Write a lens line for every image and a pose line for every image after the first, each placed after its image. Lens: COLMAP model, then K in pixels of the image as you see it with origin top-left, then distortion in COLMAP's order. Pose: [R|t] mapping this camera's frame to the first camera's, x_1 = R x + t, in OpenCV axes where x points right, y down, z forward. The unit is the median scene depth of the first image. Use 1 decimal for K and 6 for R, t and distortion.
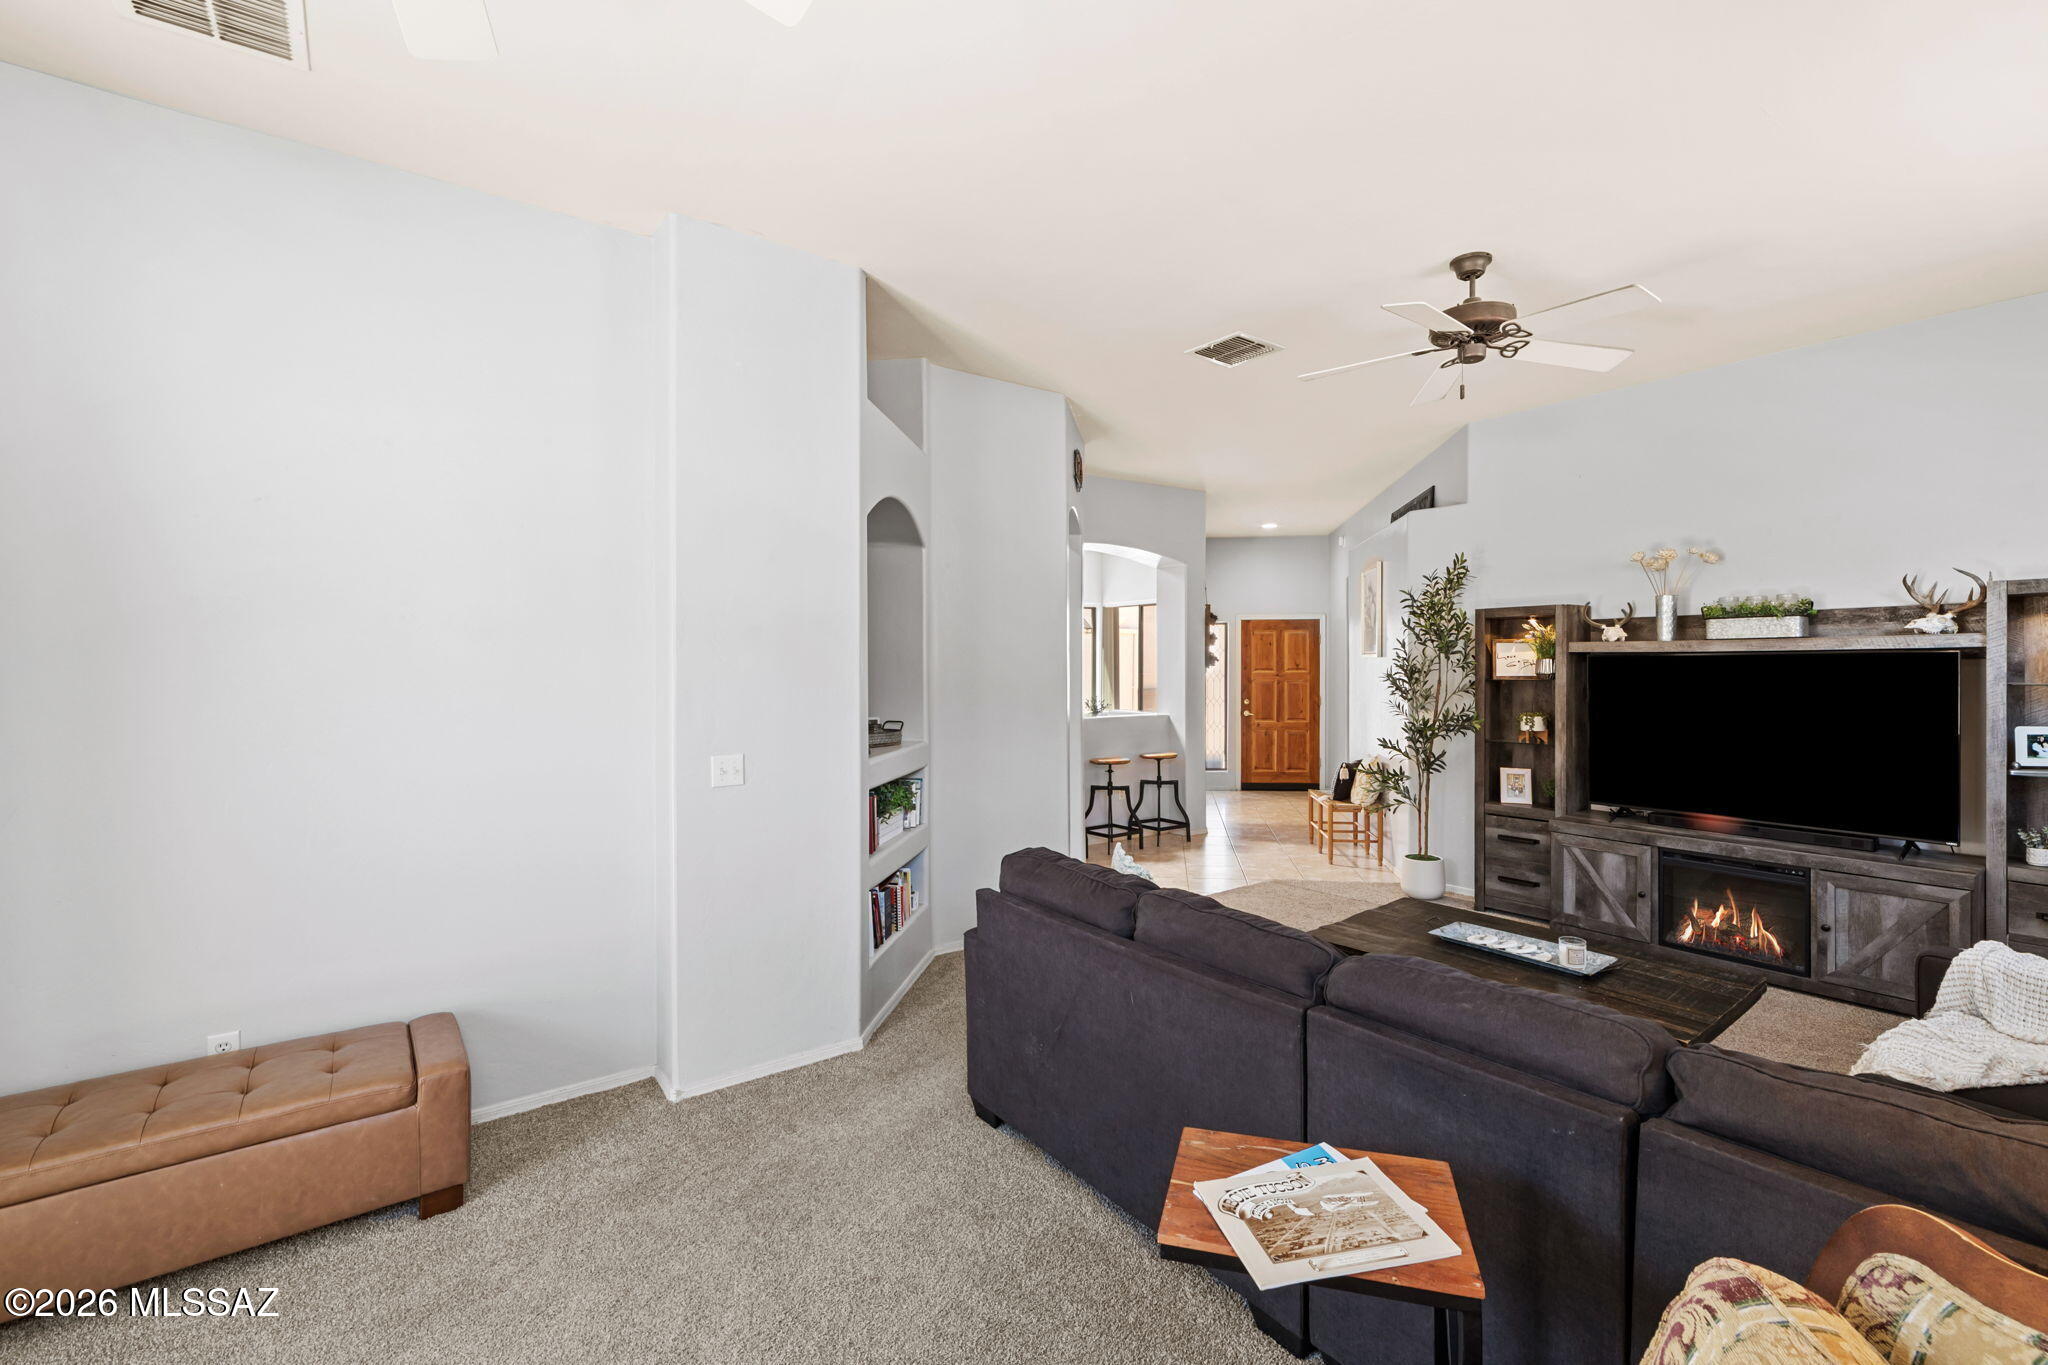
lens RADIAL K [[892.0, 0, 1024.0], [0, 892.0, 682.5], [0, 0, 1]] dist [-0.002061, -0.000087]
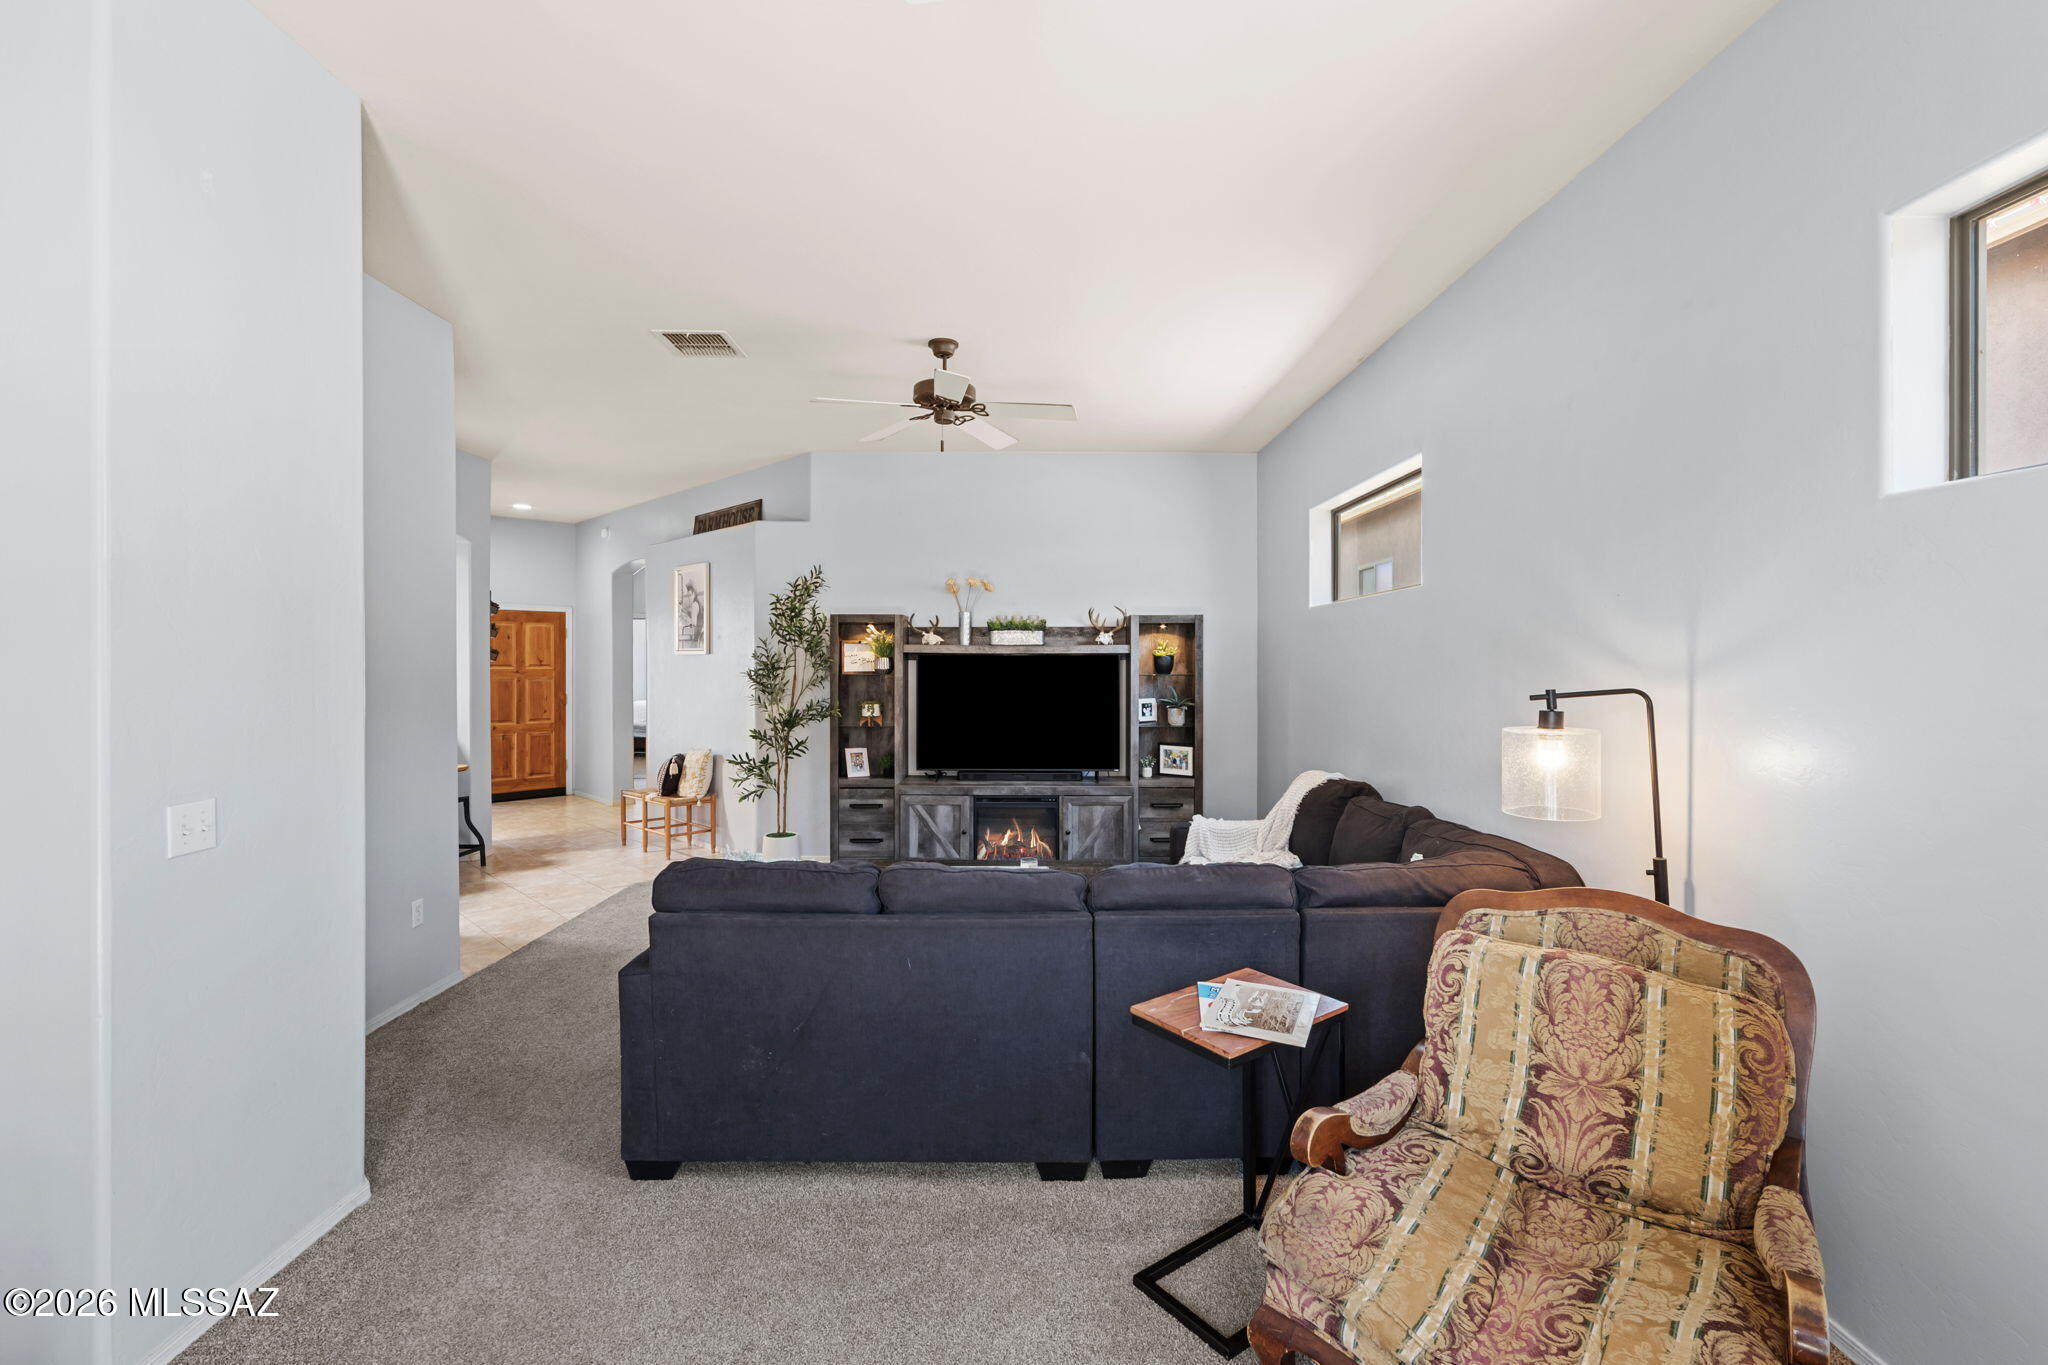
lens RADIAL K [[896.4, 0, 1034.9], [0, 896.4, 678.3], [0, 0, 1]] dist [-0.004889, -0.000253]
pose [[0.583209, -0.009939, 0.812262, -0.331860], [0.010864, 0.999931, 0.004434, -0.000797], [-0.812250, 0.006239, 0.583276, 0.109584]]
